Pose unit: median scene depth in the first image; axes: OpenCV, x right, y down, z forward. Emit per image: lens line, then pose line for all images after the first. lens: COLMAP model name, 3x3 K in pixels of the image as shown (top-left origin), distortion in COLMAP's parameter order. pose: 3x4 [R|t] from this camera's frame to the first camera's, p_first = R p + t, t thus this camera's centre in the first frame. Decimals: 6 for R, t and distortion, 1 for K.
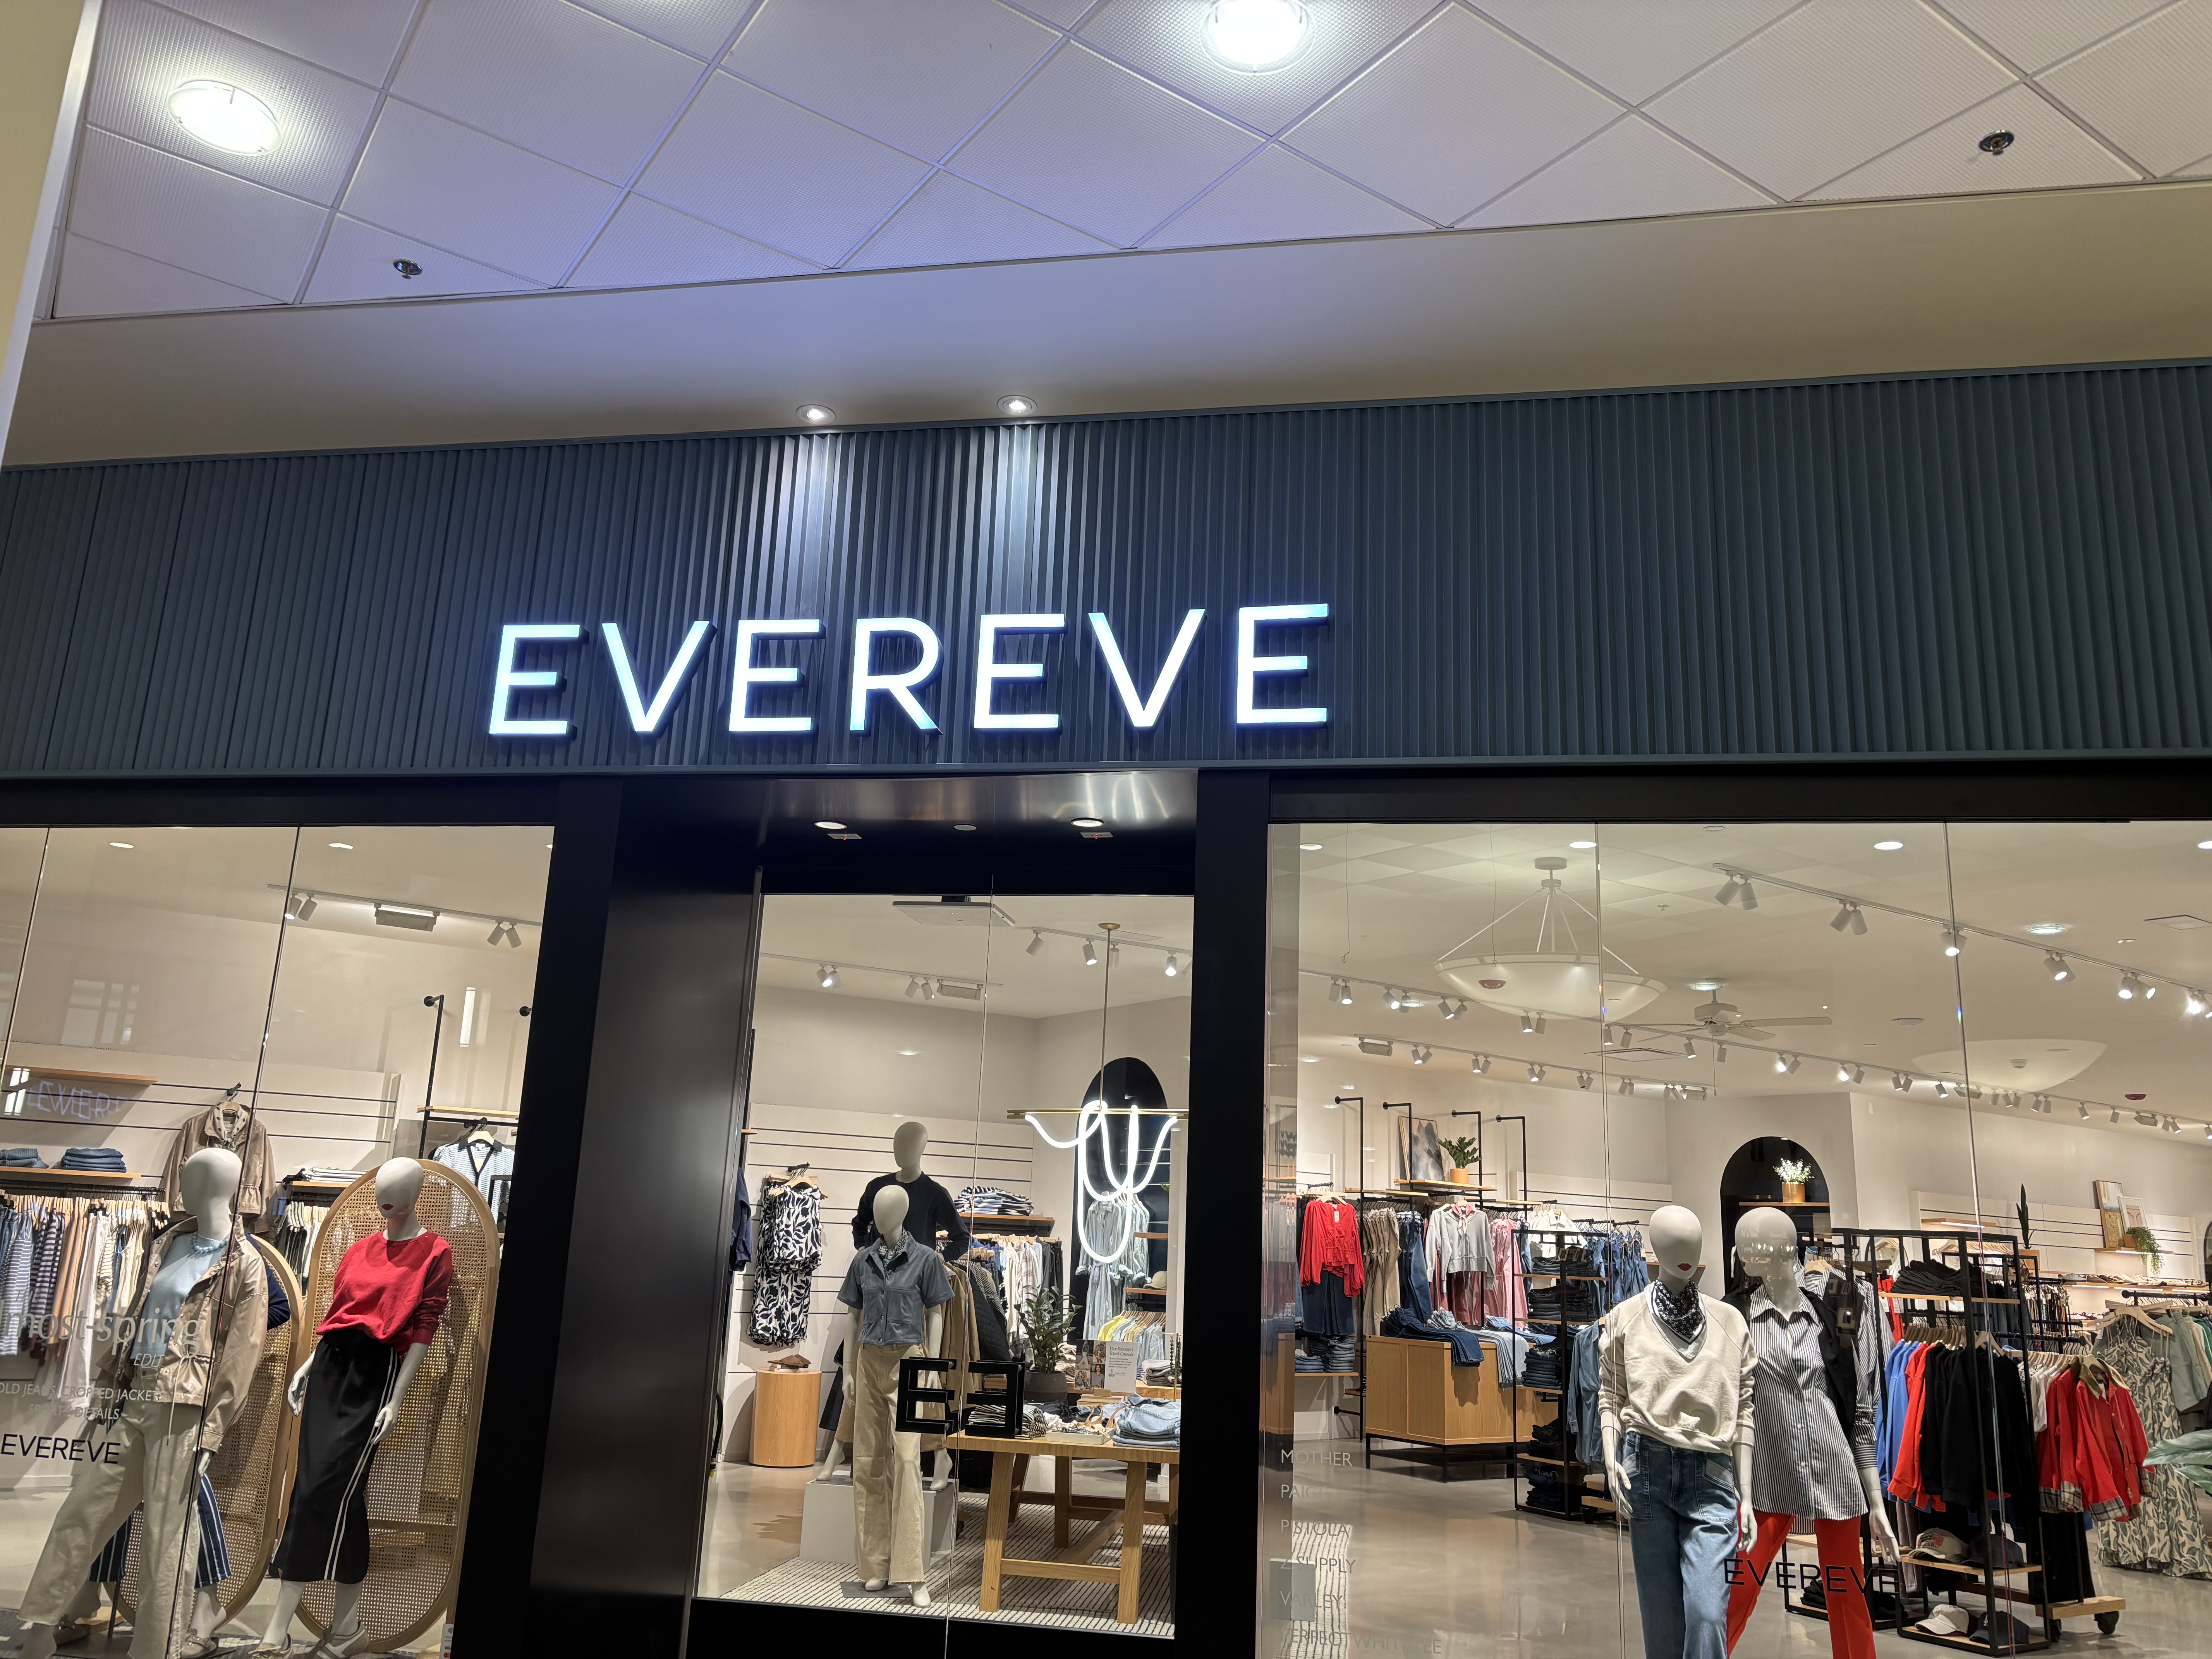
lens RADIAL K [[1675.0, 0, 1108.8], [0, 1675.0, 840.3], [0, 0, 1]] dist [0.034997, -0.034624]
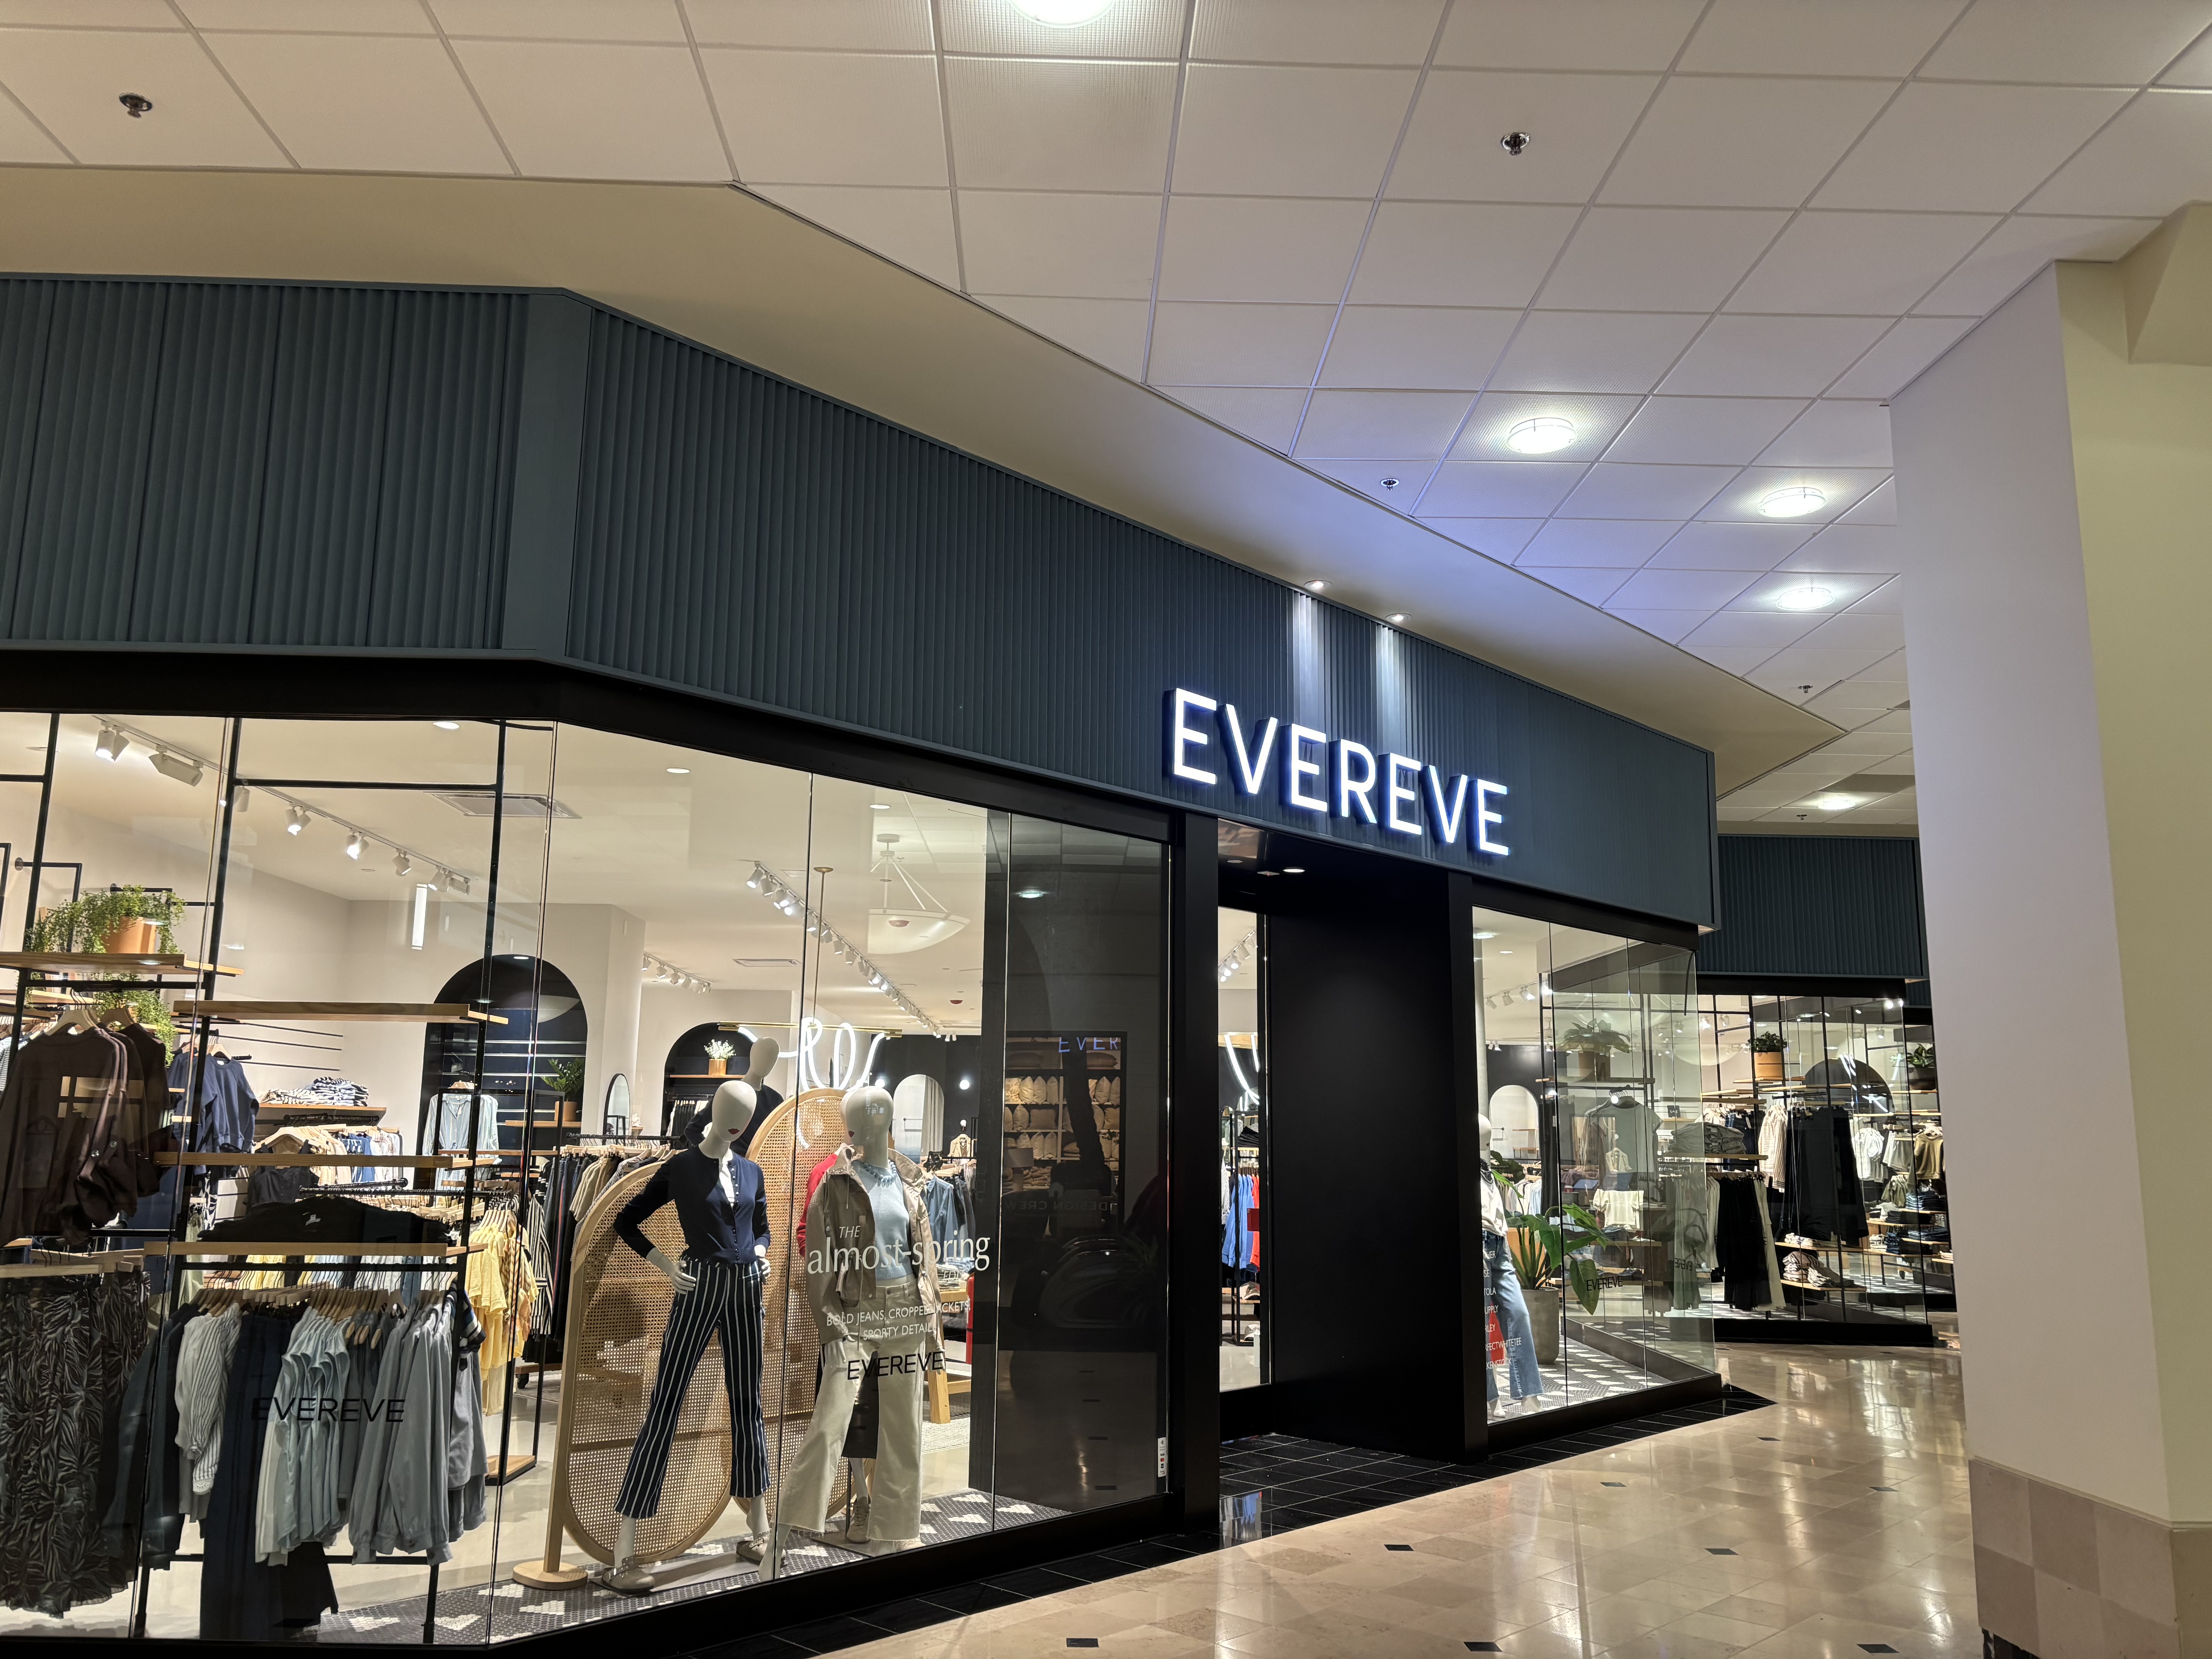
lens RADIAL K [[1675.0, 0, 1106.3], [0, 1675.0, 823.6], [0, 0, 1]] dist [0.034997, -0.034624]
pose [[0.546543, 0.116783, 0.829248, -1.481021], [-0.184669, 0.982659, -0.016676, 0.005337], [-0.816816, -0.144023, 0.558631, 0.321912]]
